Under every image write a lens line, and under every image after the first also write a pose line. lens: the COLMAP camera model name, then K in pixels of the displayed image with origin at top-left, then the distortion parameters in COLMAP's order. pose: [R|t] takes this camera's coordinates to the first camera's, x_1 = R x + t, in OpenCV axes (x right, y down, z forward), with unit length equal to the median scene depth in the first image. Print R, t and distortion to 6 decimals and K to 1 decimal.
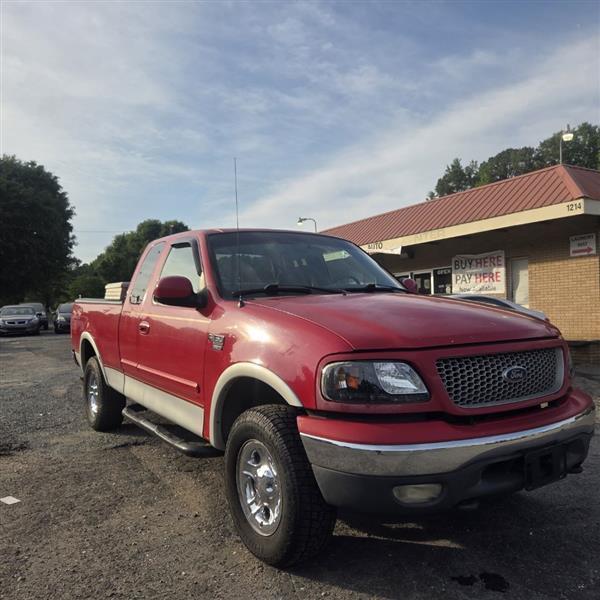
lens RADIAL K [[544.8, 0, 298.7], [0, 544.8, 313.3], [0, 0, 1]] dist [0.076972, -0.063456]
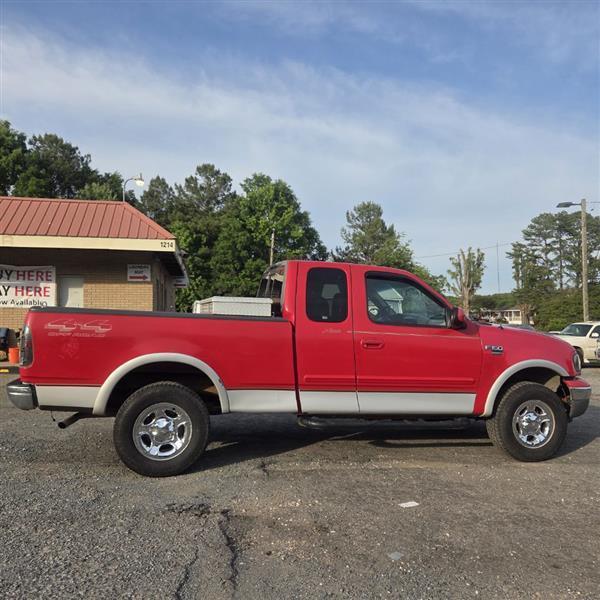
lens RADIAL K [[544.8, 0, 298.7], [0, 544.8, 313.3], [0, 0, 1]] dist [0.076972, -0.063456]
pose [[0.333781, 0.030969, 0.942142, -0.512741], [-0.009249, 0.999520, -0.029578, -0.001304], [-0.942605, 0.001159, 0.333907, 0.266804]]
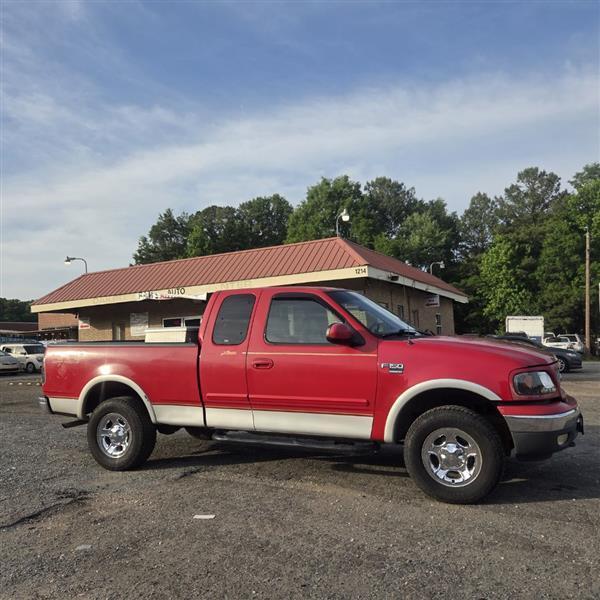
lens RADIAL K [[544.8, 0, 298.7], [0, 544.8, 313.3], [0, 0, 1]] dist [0.076972, -0.063456]
pose [[0.844004, 0.014991, 0.536127, -0.308545], [0.026347, 0.997244, -0.069362, -0.000173], [-0.535689, 0.072667, 0.841283, -0.031057]]
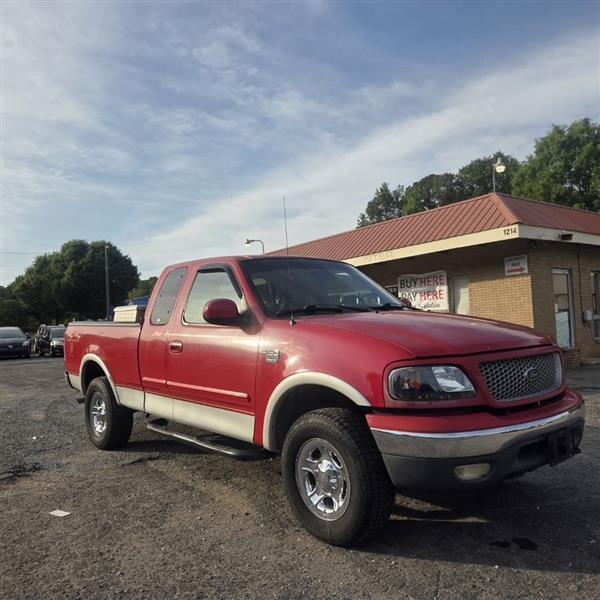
lens RADIAL K [[544.8, 0, 298.7], [0, 544.8, 313.3], [0, 0, 1]] dist [0.076972, -0.063456]
pose [[0.991730, -0.018497, 0.127000, -0.062168], [0.023039, 0.999143, -0.034385, 0.001110], [-0.126255, 0.037027, 0.991307, -0.036734]]
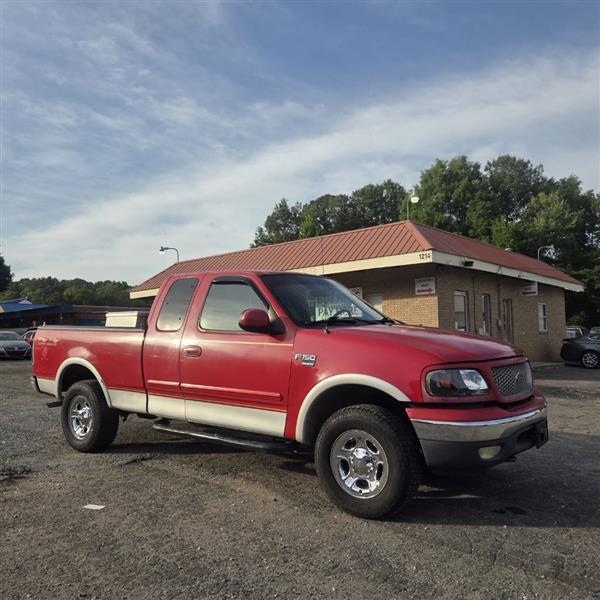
lens RADIAL K [[544.8, 0, 298.7], [0, 544.8, 313.3], [0, 0, 1]] dist [0.076972, -0.063456]
pose [[0.944507, 0.016740, 0.328065, -0.159415], [0.000535, 0.998621, -0.052496, 0.002272], [-0.328492, 0.049758, 0.943195, -0.063536]]
